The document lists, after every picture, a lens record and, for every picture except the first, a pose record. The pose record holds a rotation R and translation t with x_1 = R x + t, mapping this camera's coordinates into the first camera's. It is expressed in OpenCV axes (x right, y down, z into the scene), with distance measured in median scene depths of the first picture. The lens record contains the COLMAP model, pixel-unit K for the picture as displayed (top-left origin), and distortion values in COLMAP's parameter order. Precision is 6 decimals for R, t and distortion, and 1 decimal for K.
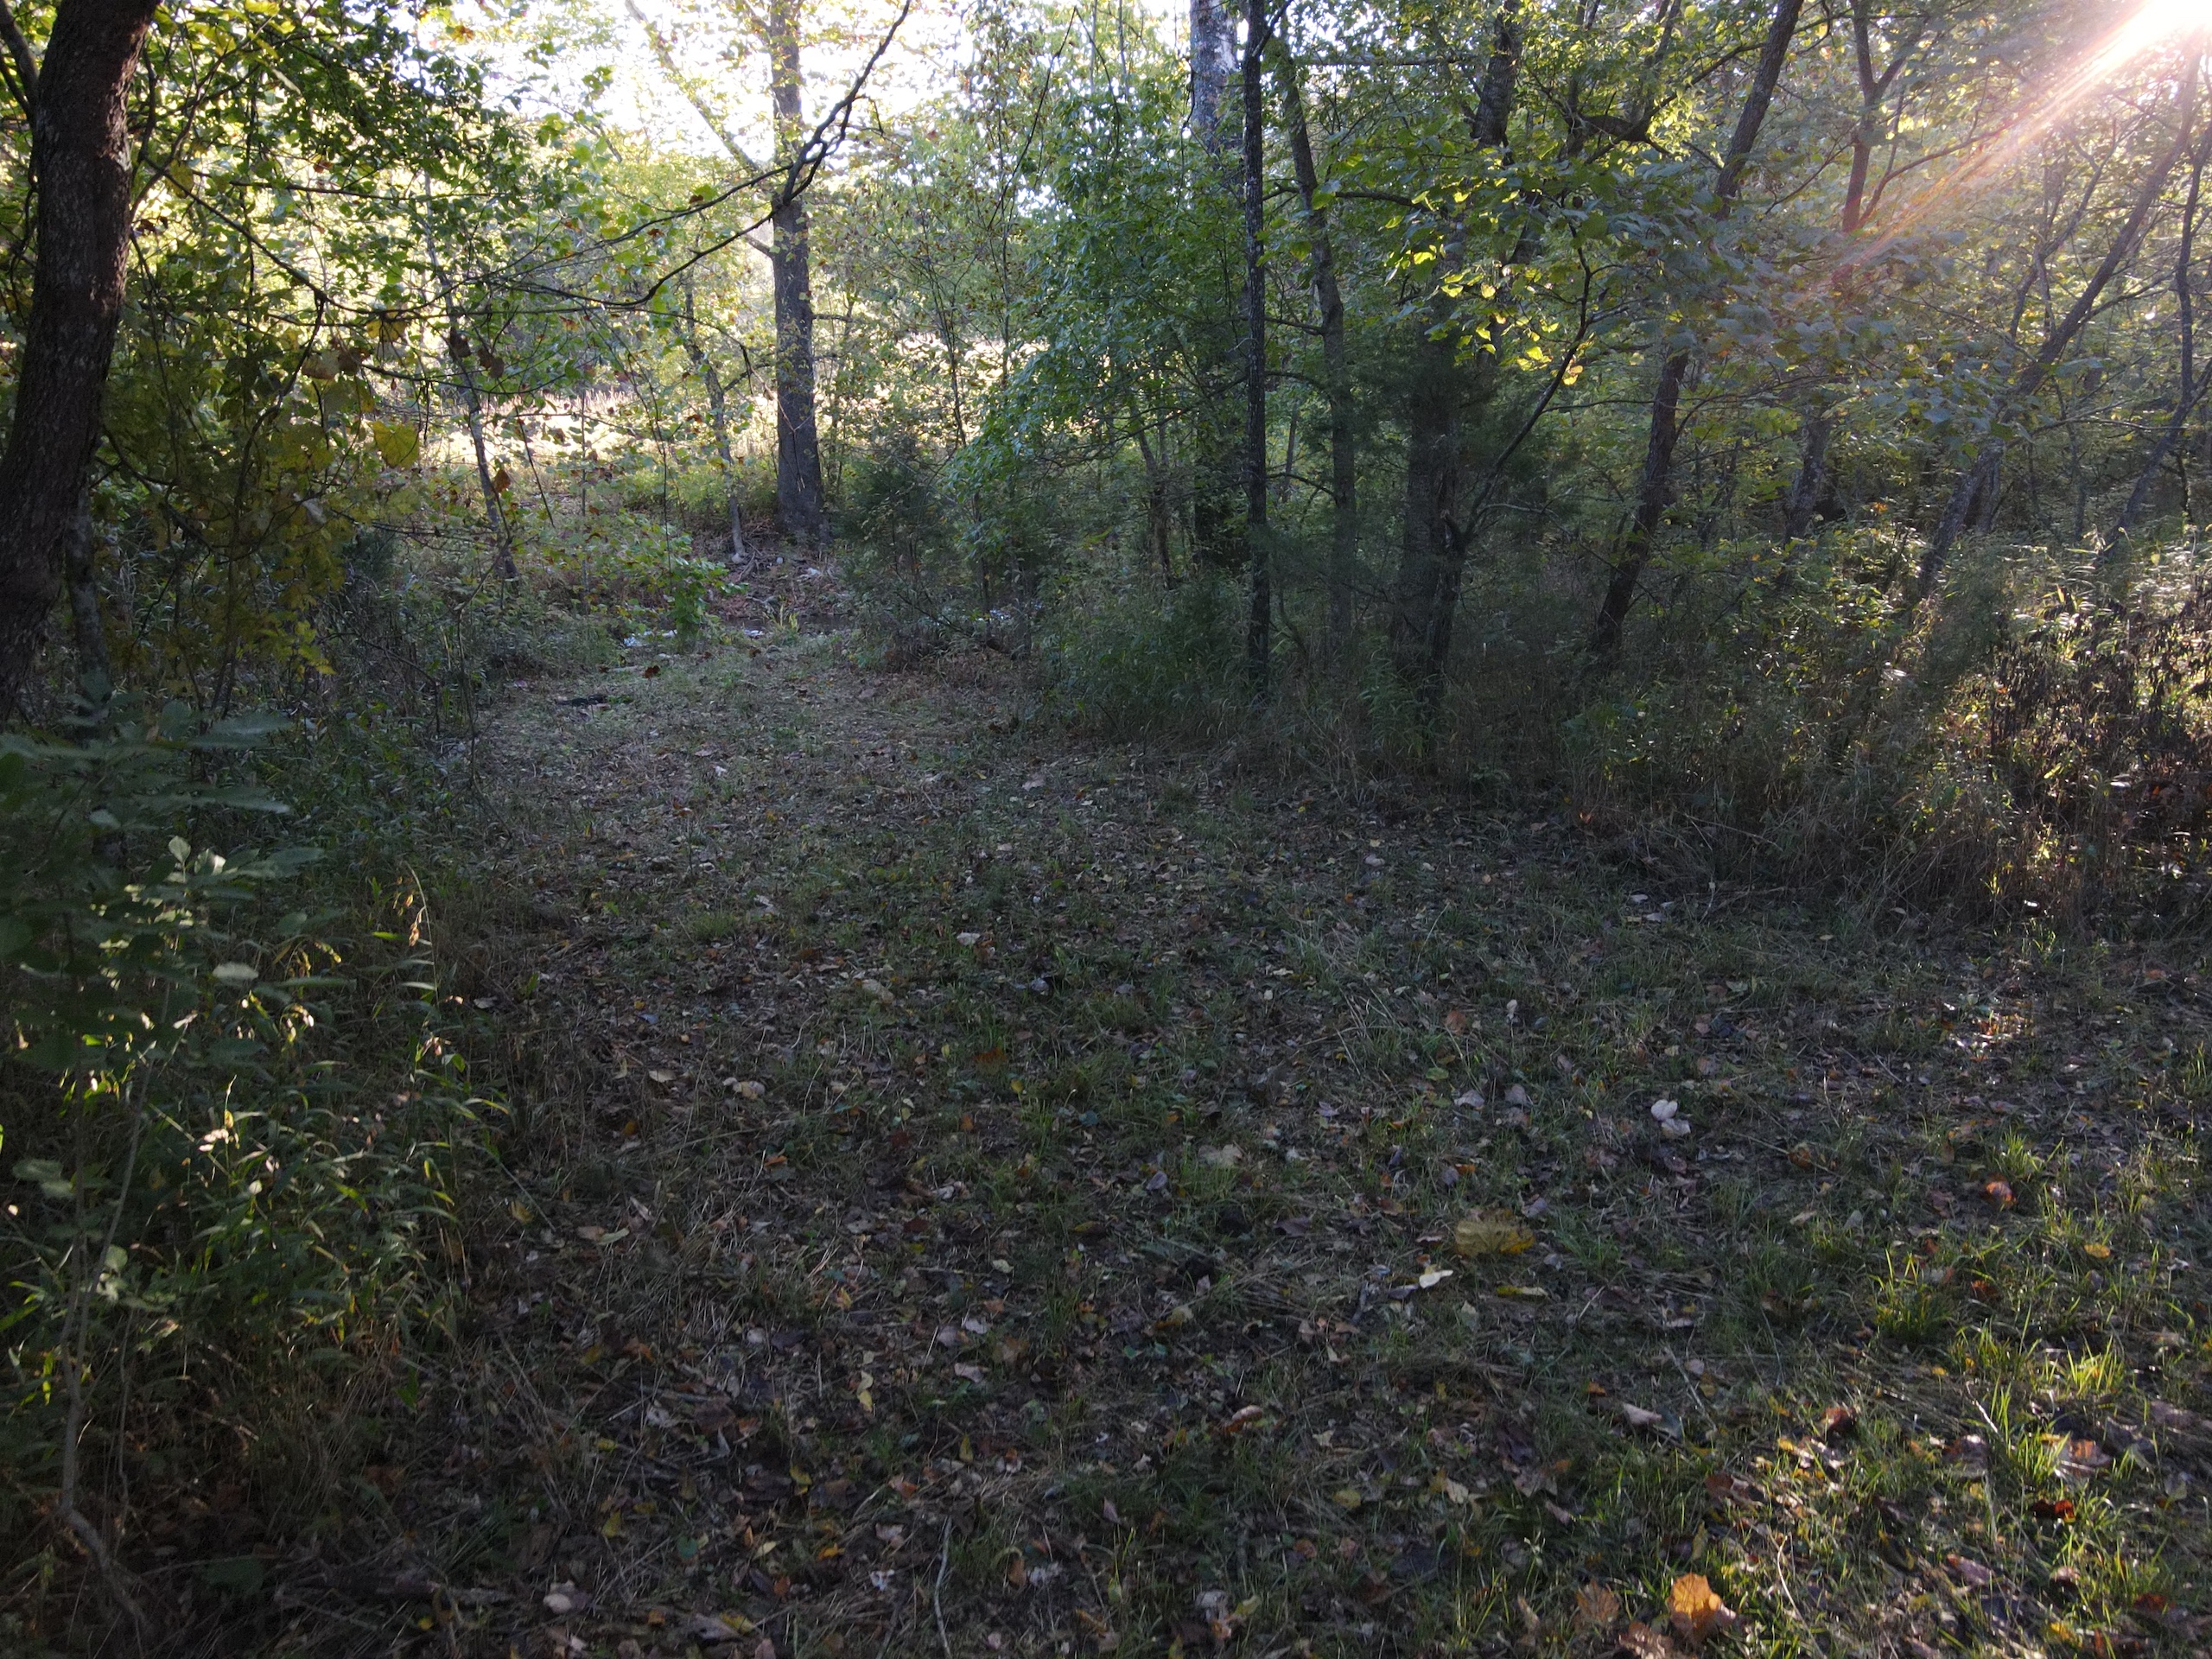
lens RADIAL K [[1625.6, 0, 1098.4], [0, 1625.6, 829.8], [0, 0, 1]] dist [0.013507, 0.011625]
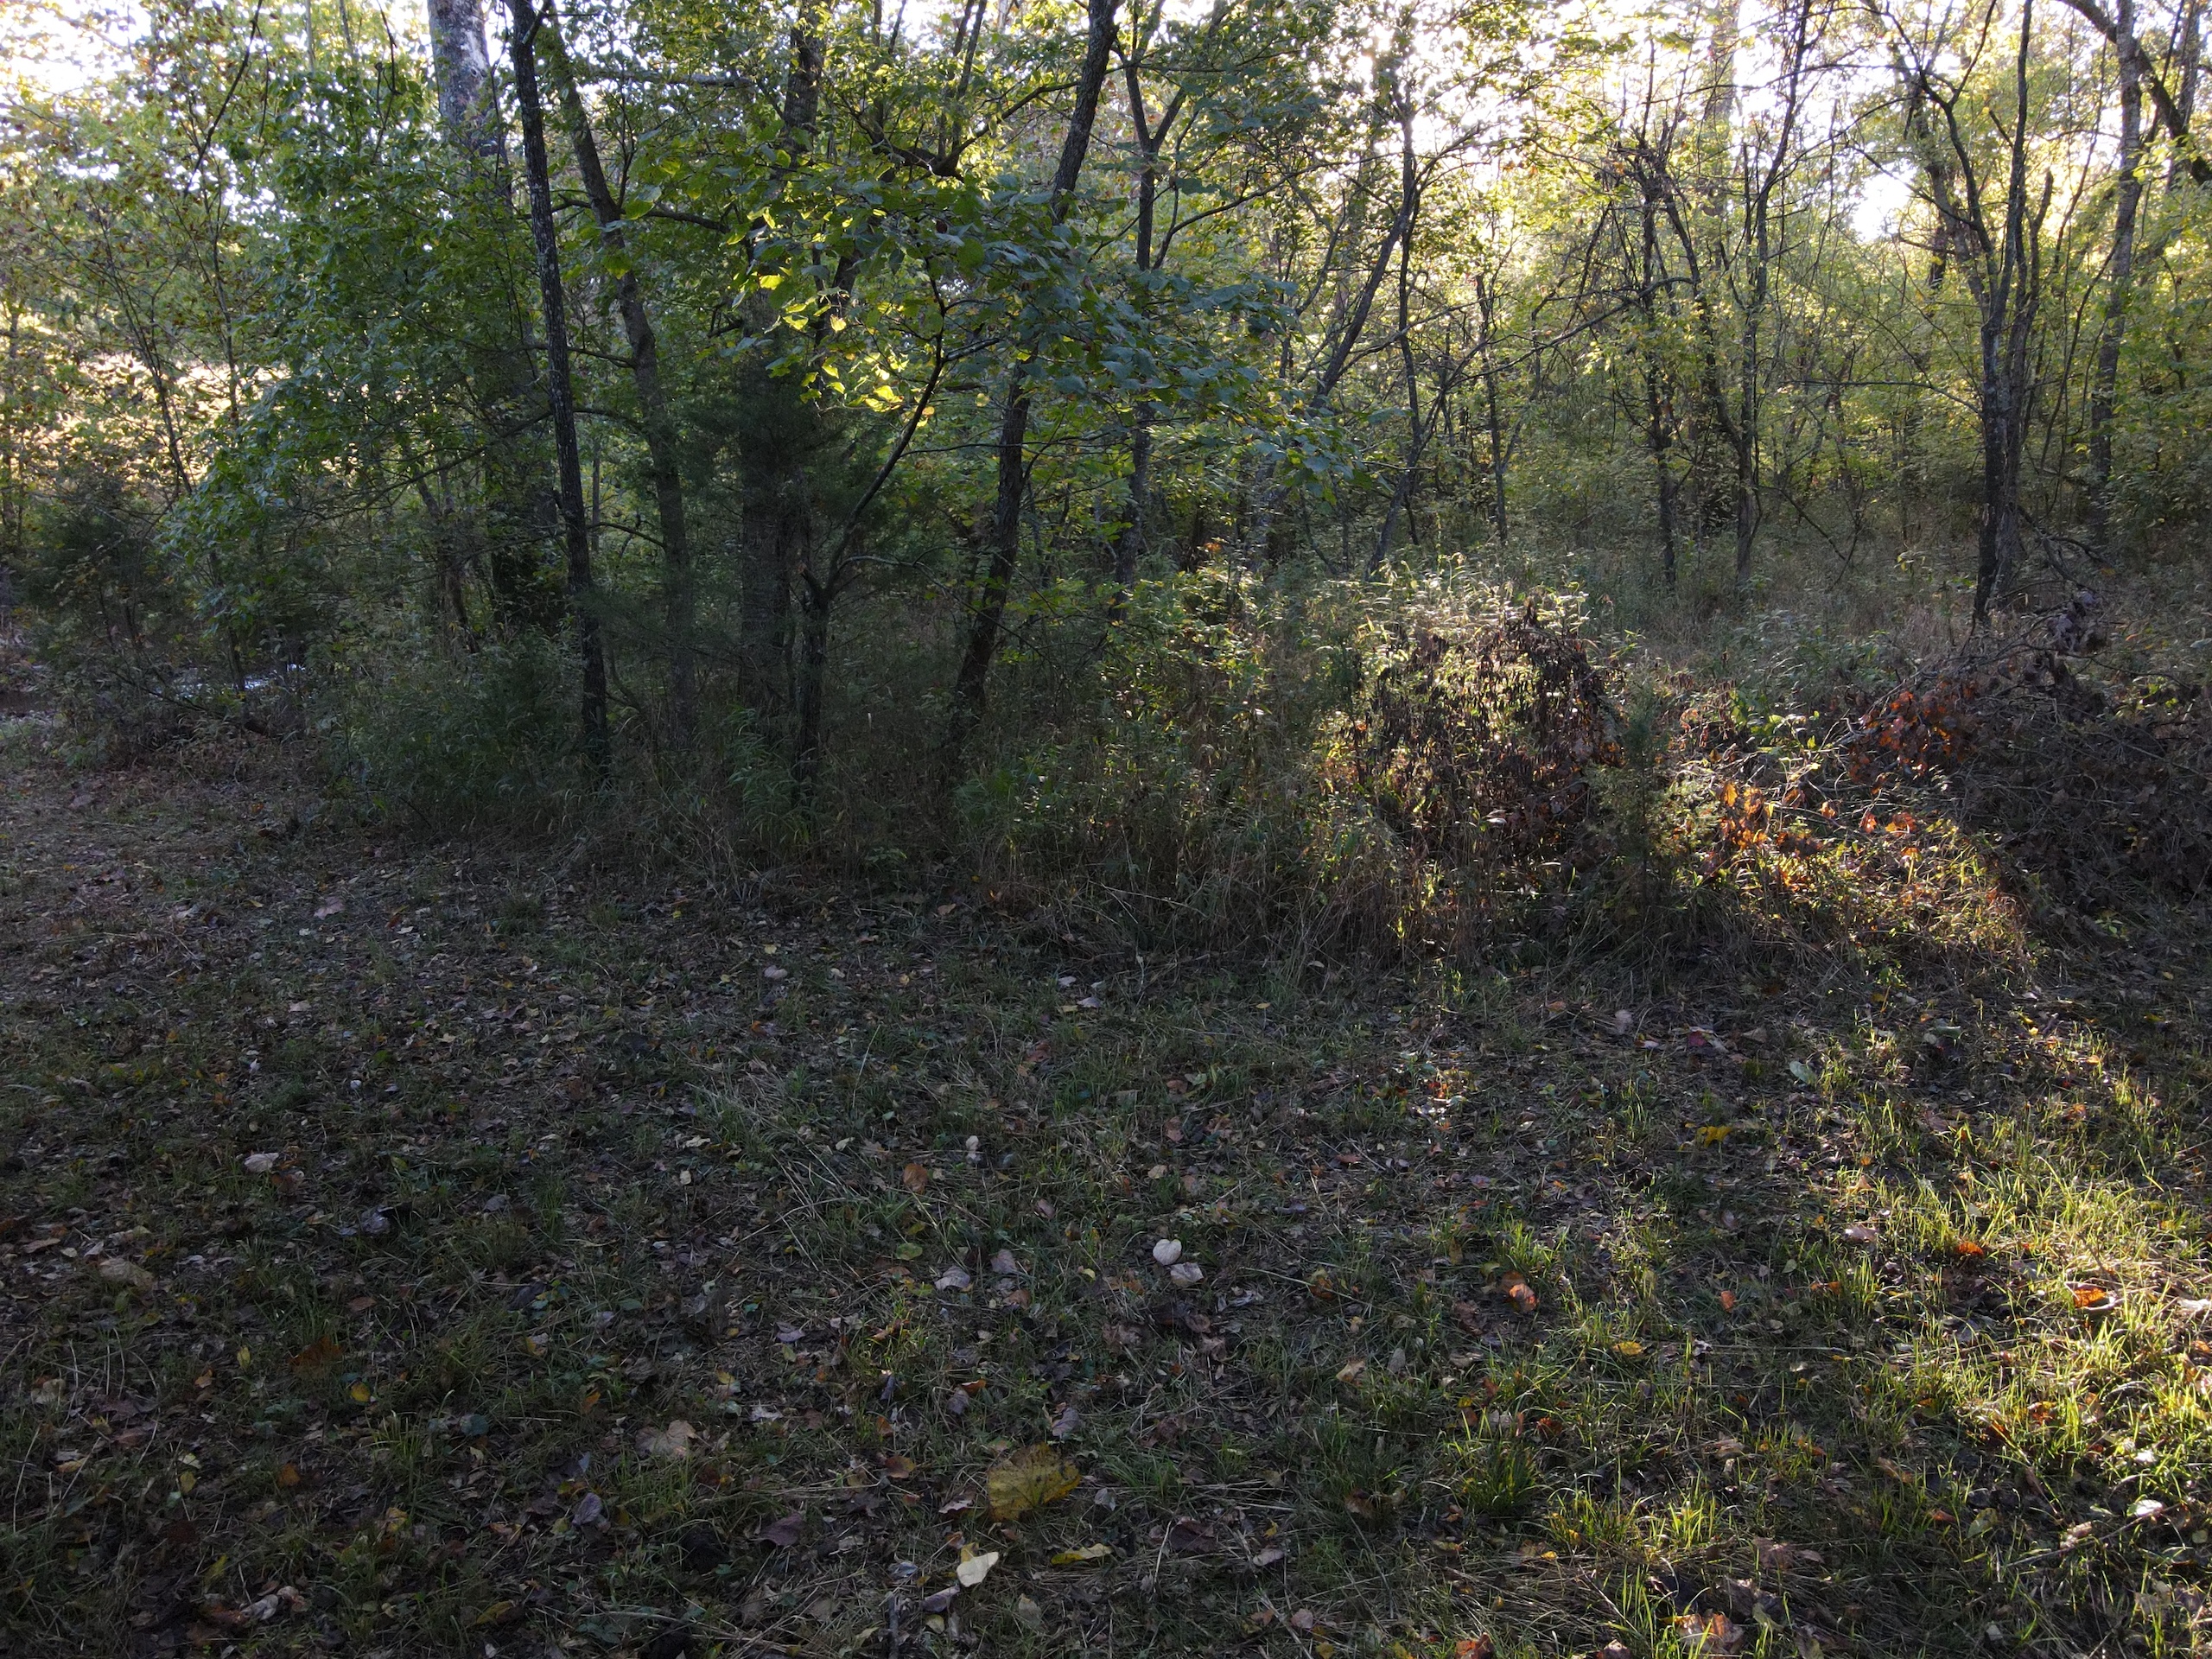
lens RADIAL K [[1625.8, 0, 1098.6], [0, 1625.8, 837.7], [0, 0, 1]] dist [-0.009668, 0.046586]
pose [[0.913452, -0.094869, 0.395734, -0.009249], [0.100753, 0.994894, 0.005944, -0.040294], [-0.394277, 0.034442, 0.918346, 0.132757]]
